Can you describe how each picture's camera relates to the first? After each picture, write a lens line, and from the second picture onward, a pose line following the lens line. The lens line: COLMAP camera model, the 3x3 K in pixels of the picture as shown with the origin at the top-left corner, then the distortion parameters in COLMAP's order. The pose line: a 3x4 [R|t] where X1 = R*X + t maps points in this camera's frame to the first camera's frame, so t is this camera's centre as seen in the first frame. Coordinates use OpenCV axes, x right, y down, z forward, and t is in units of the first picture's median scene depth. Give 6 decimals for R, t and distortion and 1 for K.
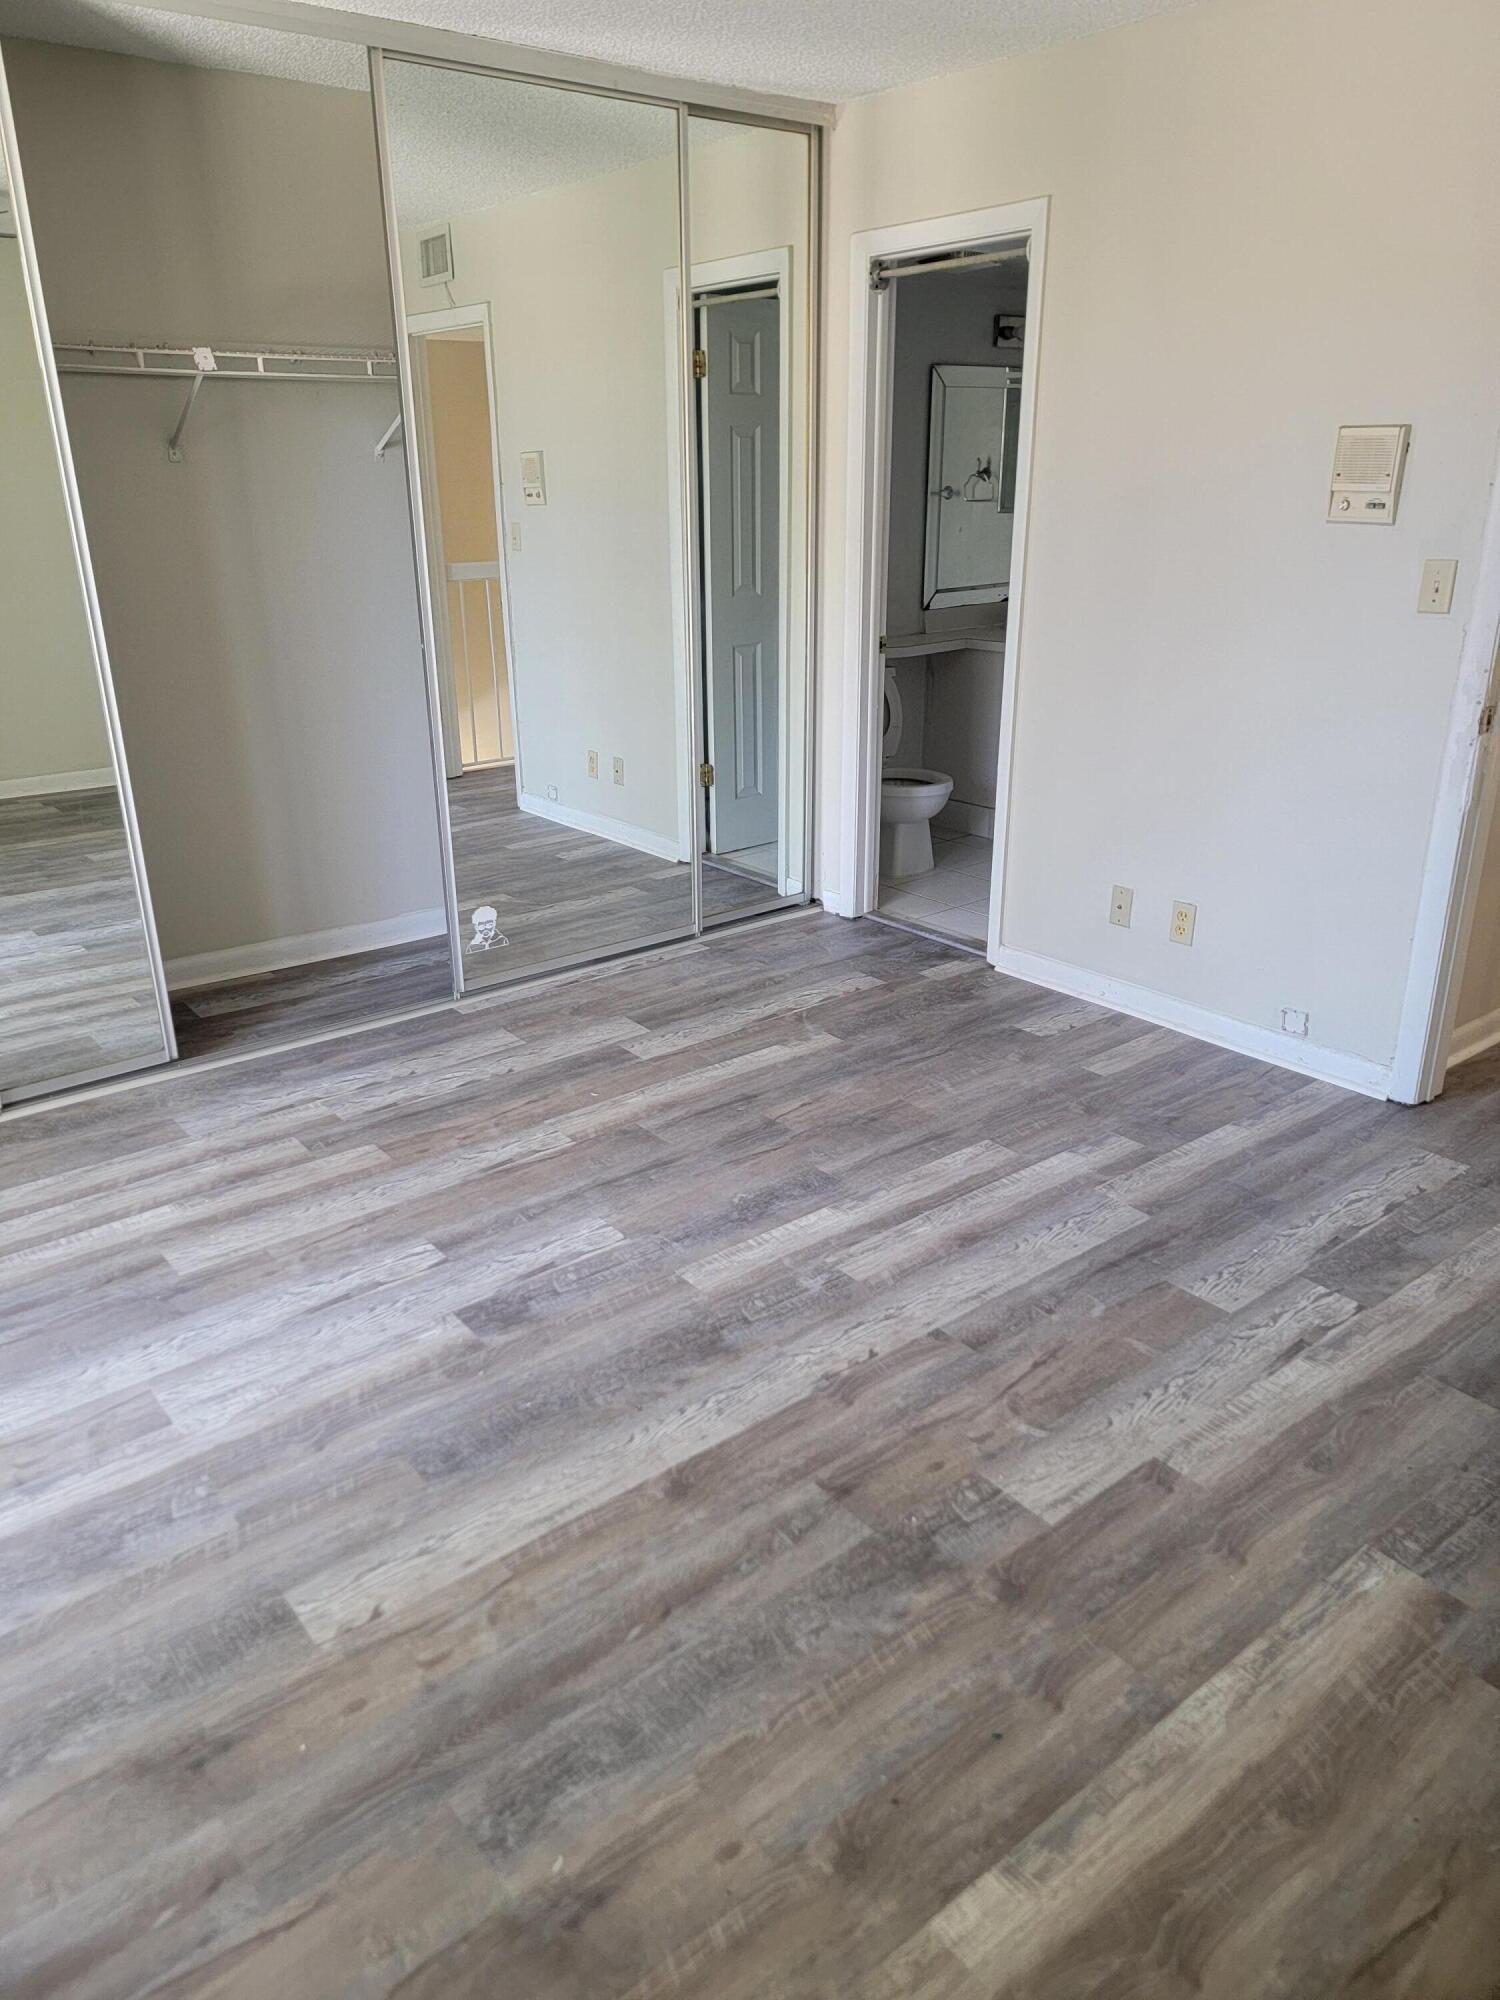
lens RADIAL K [[1378.5, 0, 749.6], [0, 1378.5, 997.2], [0, 0, 1]] dist [0.038295, -0.010780]
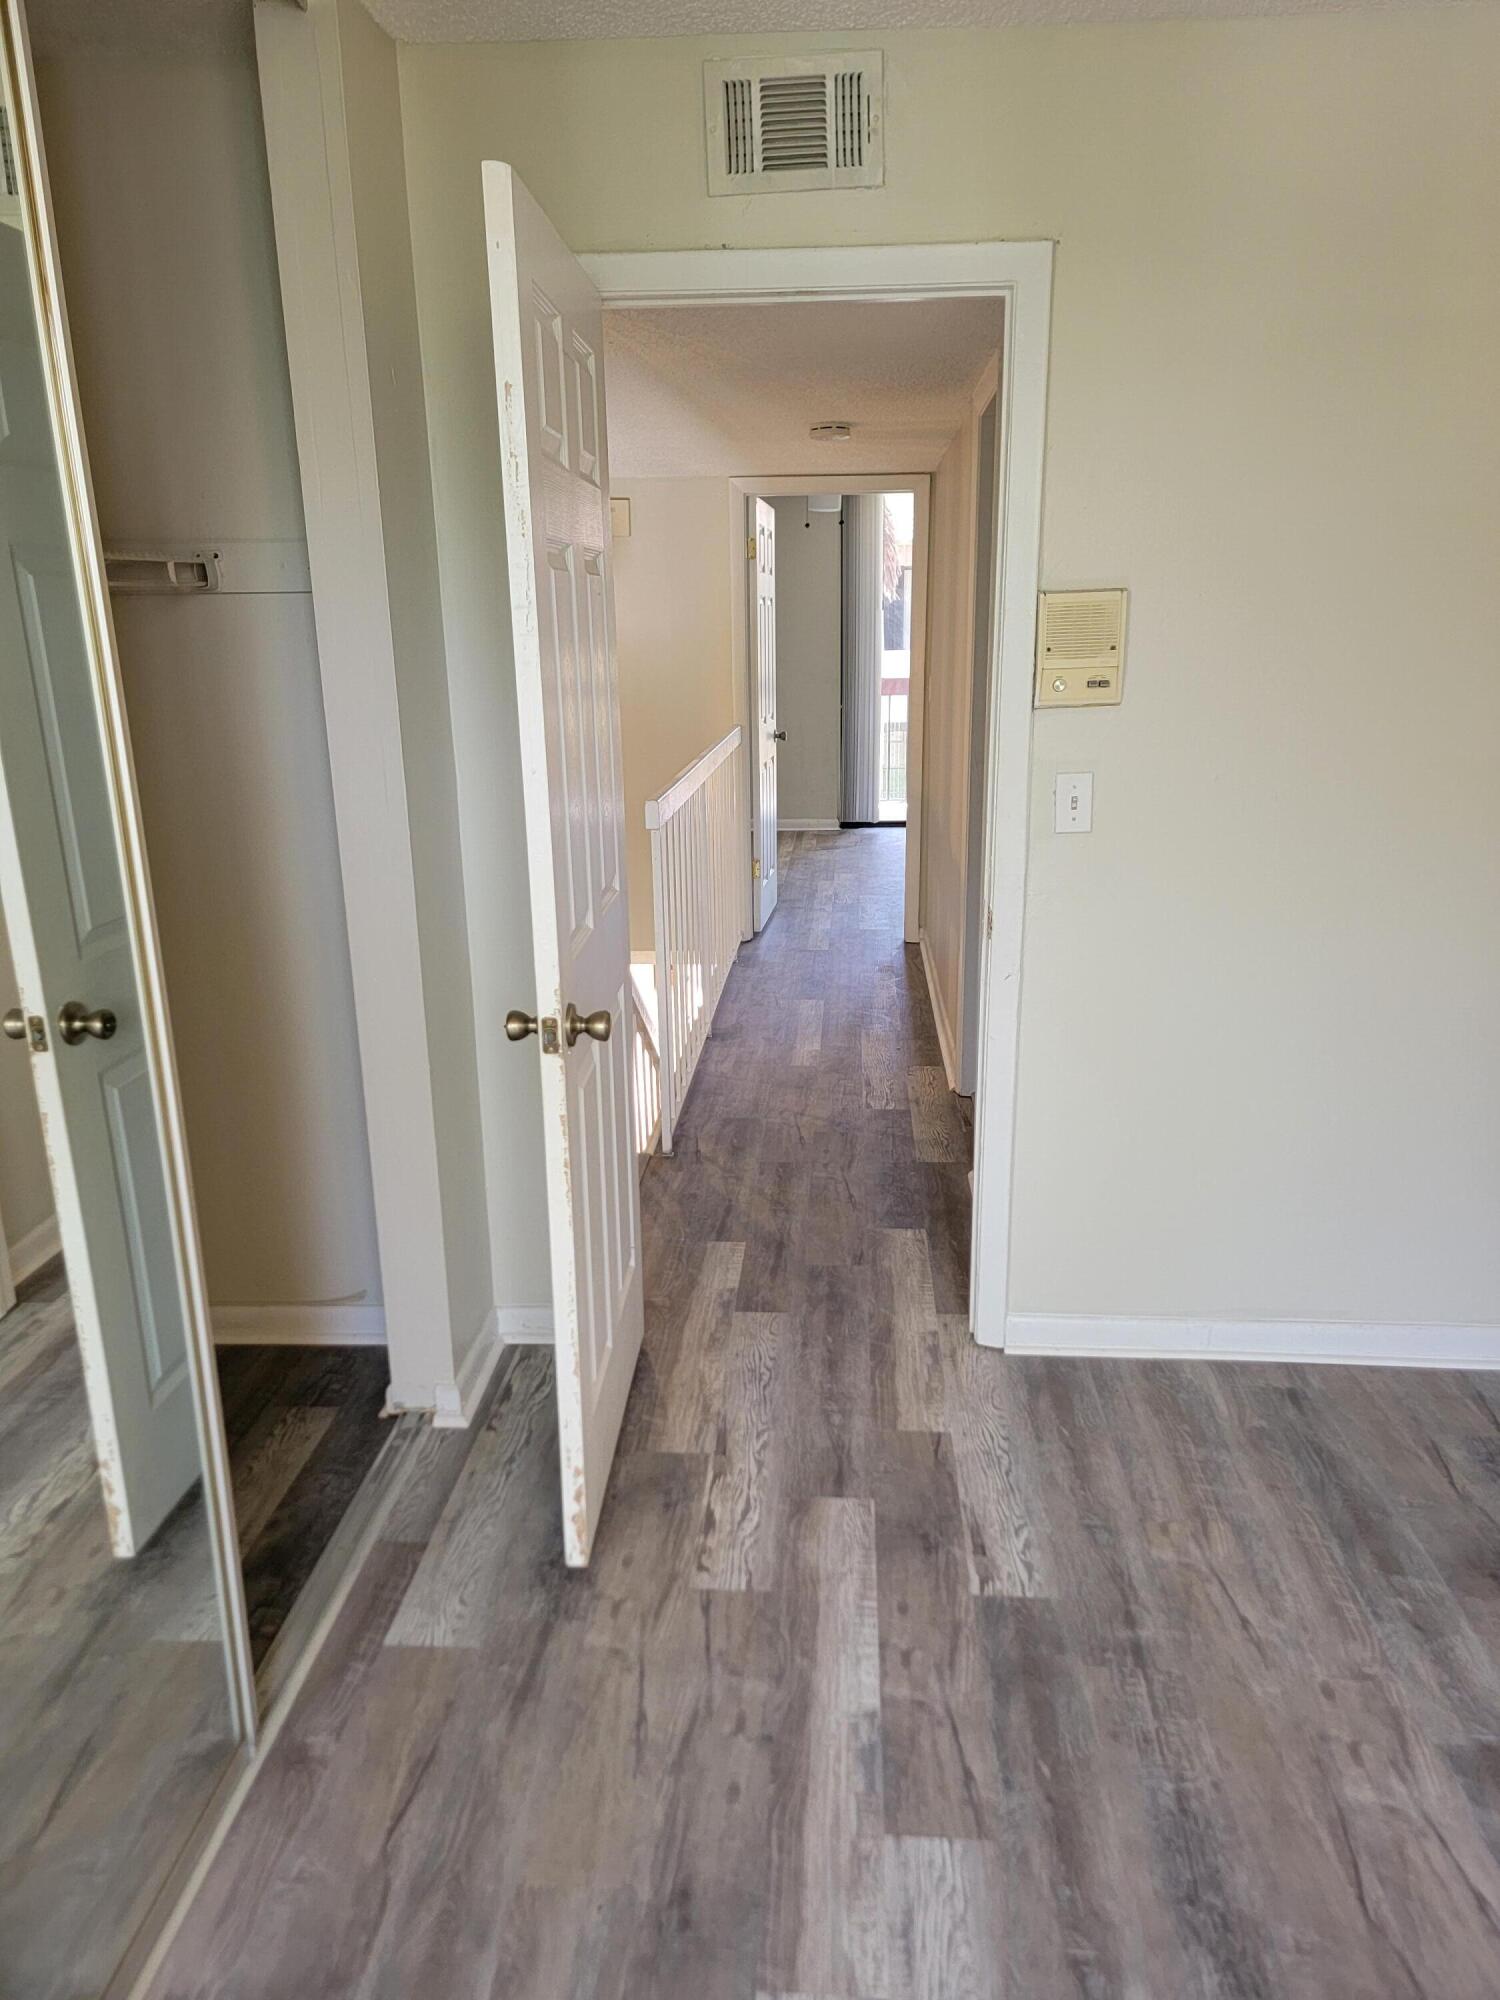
lens RADIAL K [[1378.5, 0, 748.4], [0, 1378.5, 1001.6], [0, 0, 1]] dist [0.038295, -0.010780]
pose [[-0.672812, 0.204534, -0.710979, 1.013220], [-0.280053, 0.819094, 0.500656, -0.502175], [0.684759, 0.535959, -0.493815, 1.180568]]
